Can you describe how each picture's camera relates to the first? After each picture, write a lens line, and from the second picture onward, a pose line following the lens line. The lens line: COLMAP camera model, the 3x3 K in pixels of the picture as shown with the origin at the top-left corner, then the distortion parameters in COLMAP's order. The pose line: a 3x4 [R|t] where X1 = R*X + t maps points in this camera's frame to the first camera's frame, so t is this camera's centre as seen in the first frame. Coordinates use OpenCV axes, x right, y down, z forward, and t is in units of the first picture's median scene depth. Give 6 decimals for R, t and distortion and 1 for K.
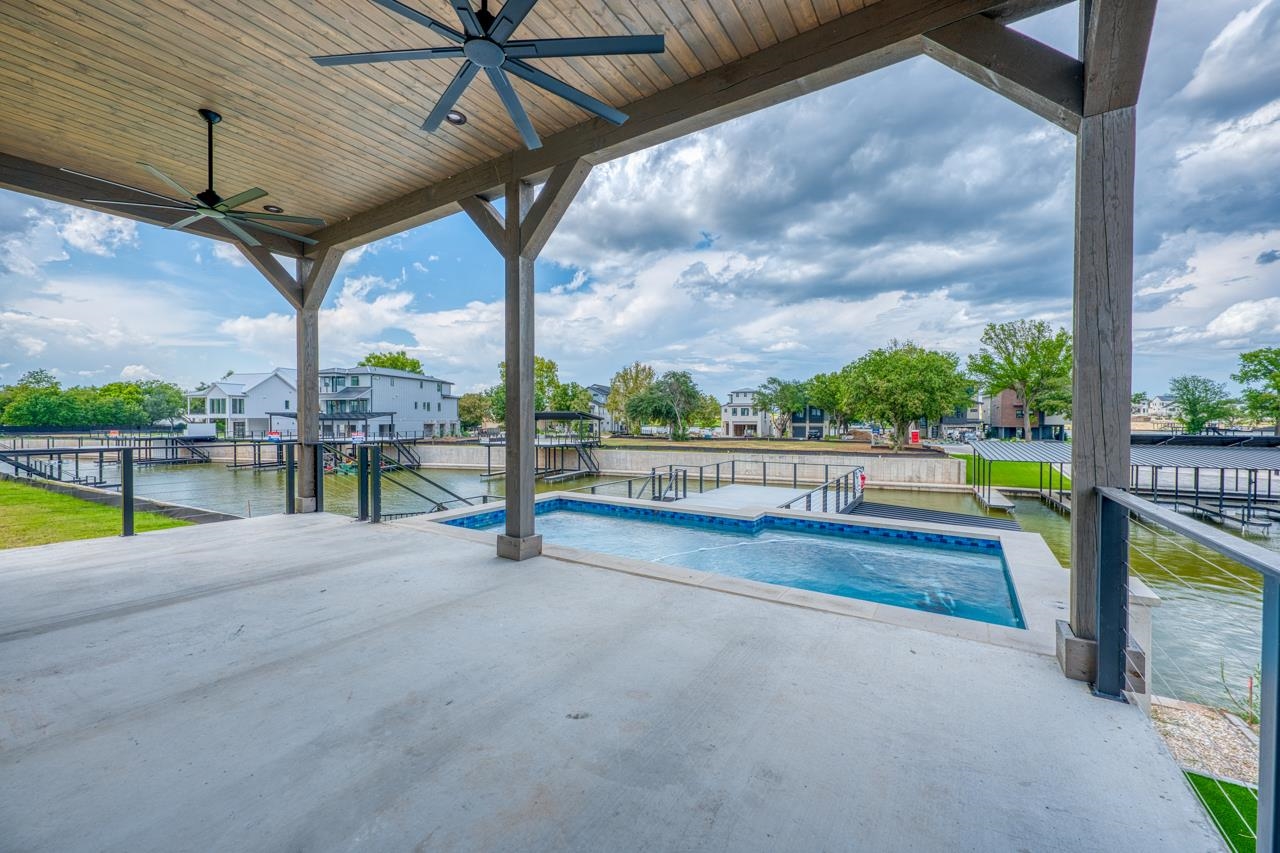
lens RADIAL K [[507.8, 0, 640.4], [0, 507.8, 420.2], [0, 0, 1]] dist [0.003496, 0.000491]
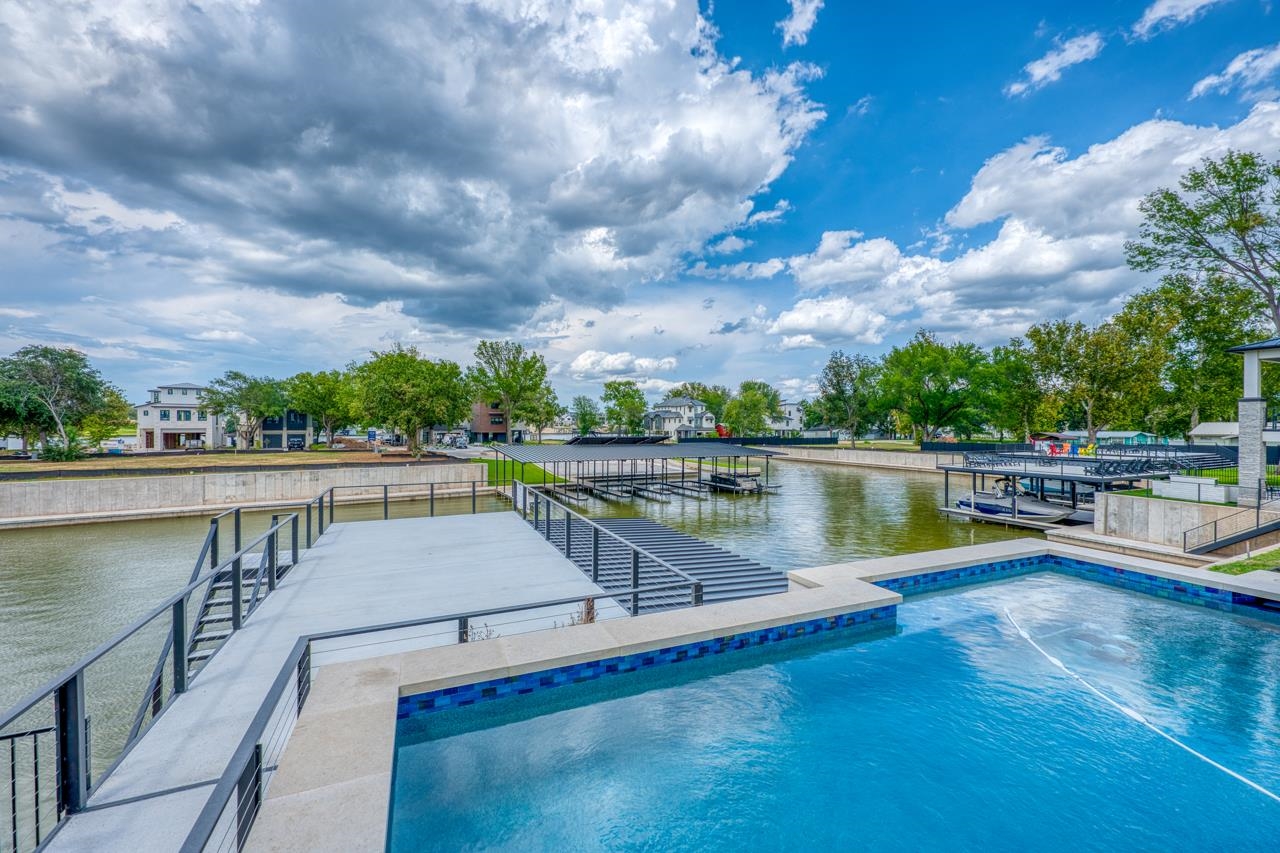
lens RADIAL K [[507.8, 0, 636.0], [0, 507.8, 424.7], [0, 0, 1]] dist [0.003496, 0.000491]
pose [[0.573500, 0.002160, 0.819202, -0.026530], [0.001469, 0.999992, -0.003665, 0.000535], [-0.819204, 0.003305, 0.573493, 0.060398]]
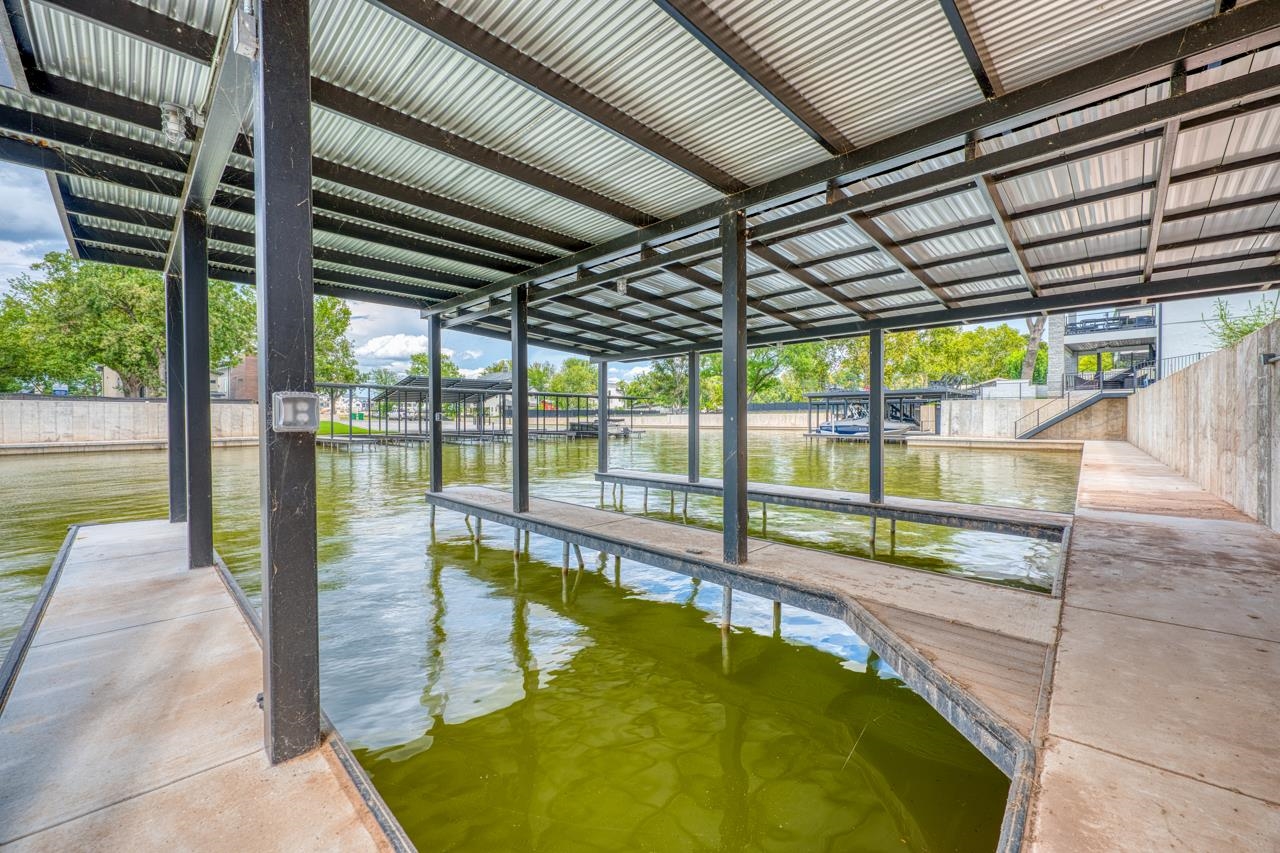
lens RADIAL K [[507.8, 0, 639.3], [0, 507.8, 426.4], [0, 0, 1]] dist [0.003496, 0.000491]
pose [[0.226010, -0.016104, 0.973992, -0.007168], [0.002472, 0.999870, 0.015959, 0.046518], [-0.974122, -0.001199, 0.226021, 0.125338]]
